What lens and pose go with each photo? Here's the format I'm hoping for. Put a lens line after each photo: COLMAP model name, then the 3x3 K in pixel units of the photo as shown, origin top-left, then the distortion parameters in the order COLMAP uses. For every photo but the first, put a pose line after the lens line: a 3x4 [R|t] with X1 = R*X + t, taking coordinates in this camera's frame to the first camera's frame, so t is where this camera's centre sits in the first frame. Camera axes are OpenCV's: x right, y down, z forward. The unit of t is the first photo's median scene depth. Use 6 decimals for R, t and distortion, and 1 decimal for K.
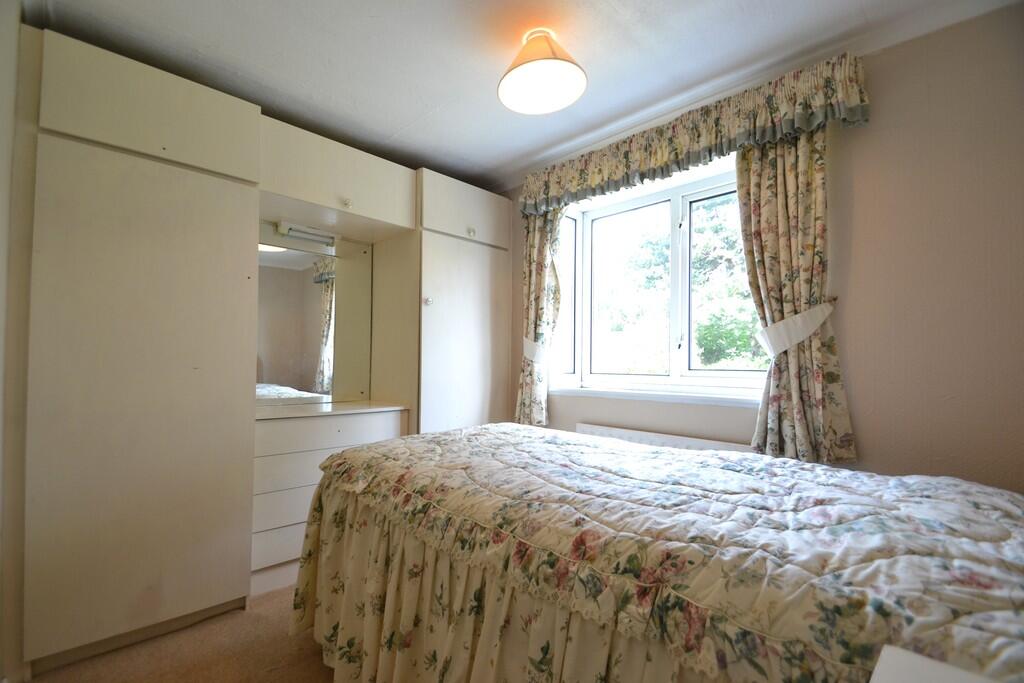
lens RADIAL K [[453.2, 0, 490.6], [0, 453.2, 354.8], [0, 0, 1]] dist [0.013409, -0.017256]
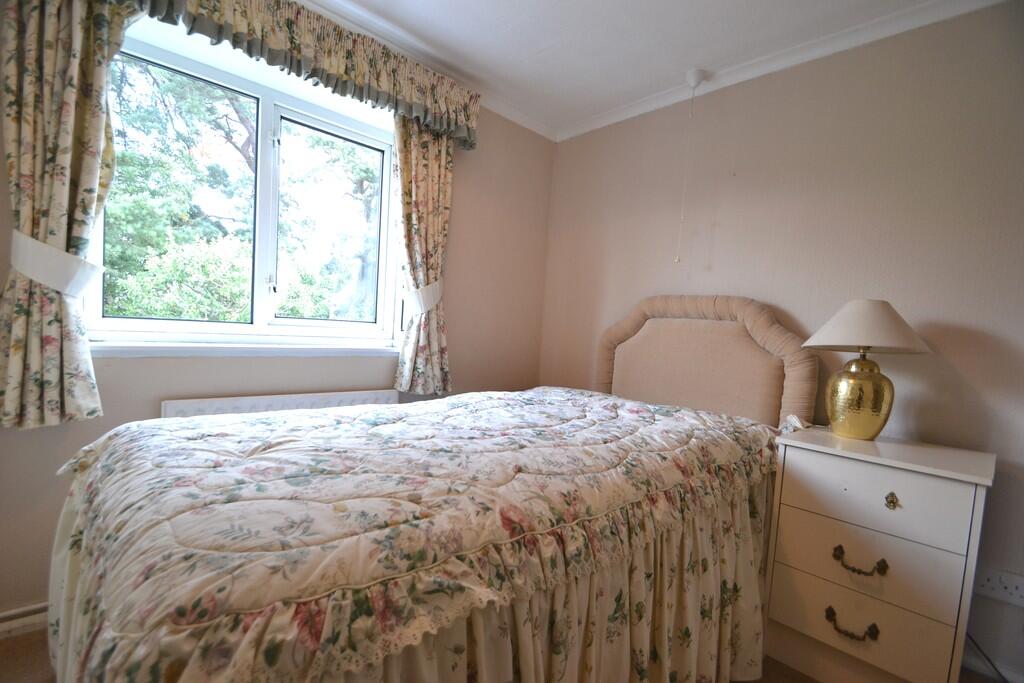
lens RADIAL K [[453.2, 0, 490.6], [0, 453.2, 354.8], [0, 0, 1]] dist [0.013409, -0.017256]
pose [[0.027098, -0.072221, 0.997020, -0.543991], [-0.081119, 0.993938, 0.074202, 0.009393], [-0.996336, -0.082888, 0.021075, 0.734025]]
